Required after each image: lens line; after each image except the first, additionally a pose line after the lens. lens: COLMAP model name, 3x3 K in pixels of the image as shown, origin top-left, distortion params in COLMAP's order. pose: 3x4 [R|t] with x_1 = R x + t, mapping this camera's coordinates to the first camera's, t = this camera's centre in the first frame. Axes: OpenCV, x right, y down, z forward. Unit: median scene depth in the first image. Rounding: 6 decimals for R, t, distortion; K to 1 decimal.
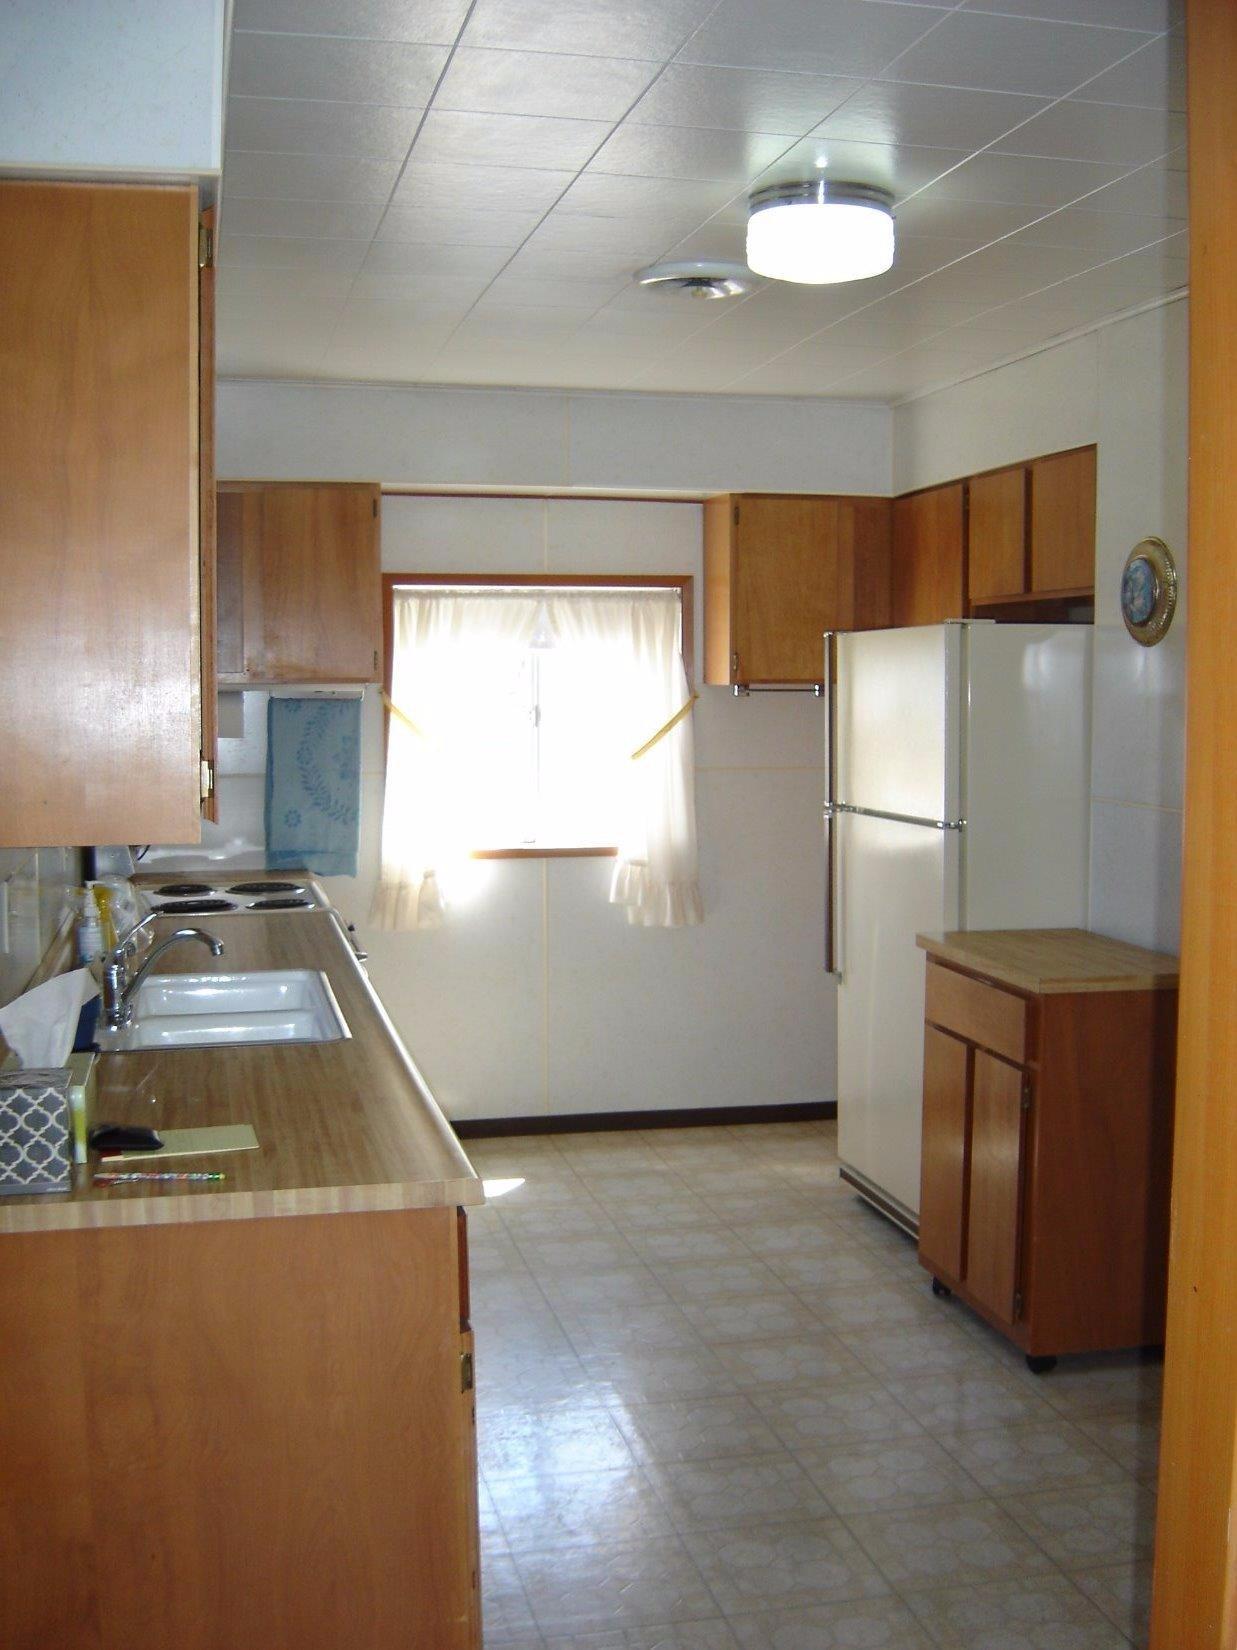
lens RADIAL K [[1875.9, 0, 621.7], [0, 1875.9, 819.5], [0, 0, 1]] dist [-0.157060, 0.048246]
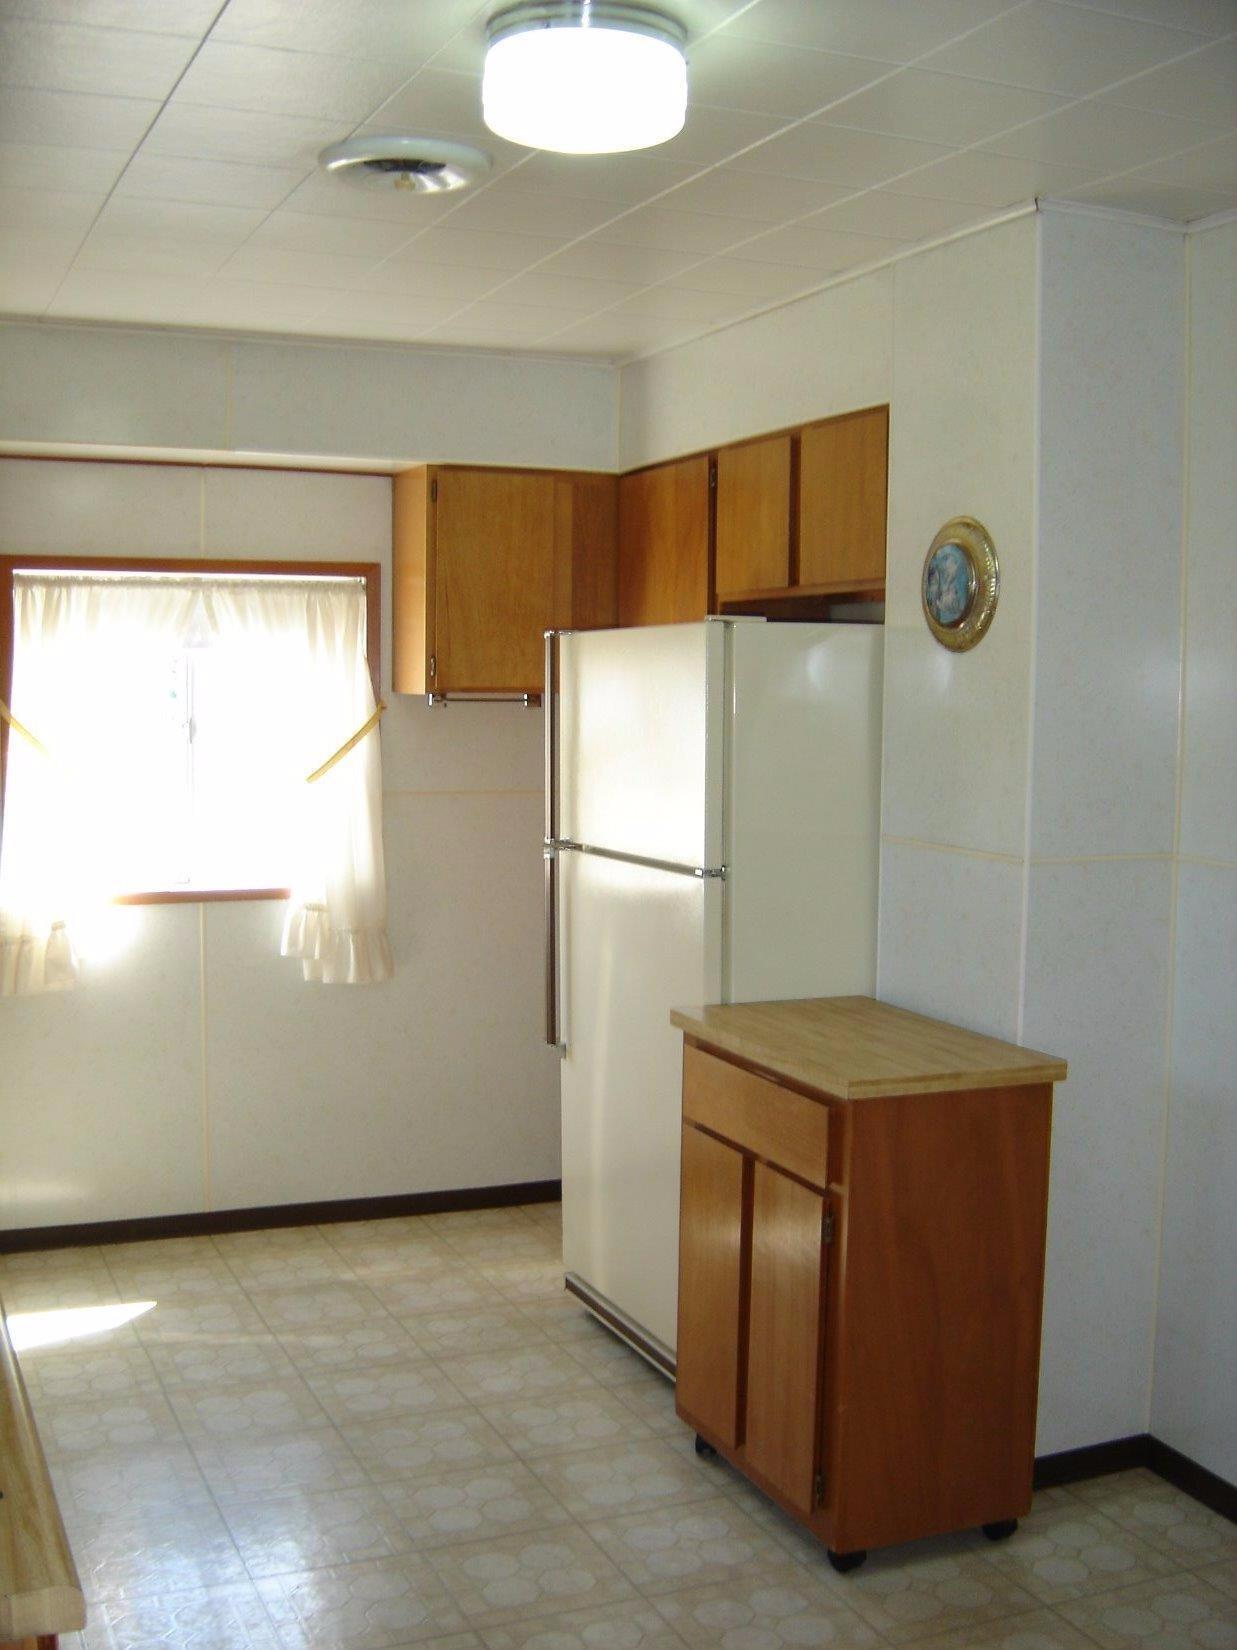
lens RADIAL K [[1875.9, 0, 621.7], [0, 1875.9, 819.5], [0, 0, 1]] dist [-0.157060, 0.048246]
pose [[0.984415, -0.003136, 0.175835, -0.003268], [0.003361, 0.999994, -0.000980, -0.016844], [-0.175831, 0.001556, 0.984419, 0.185570]]
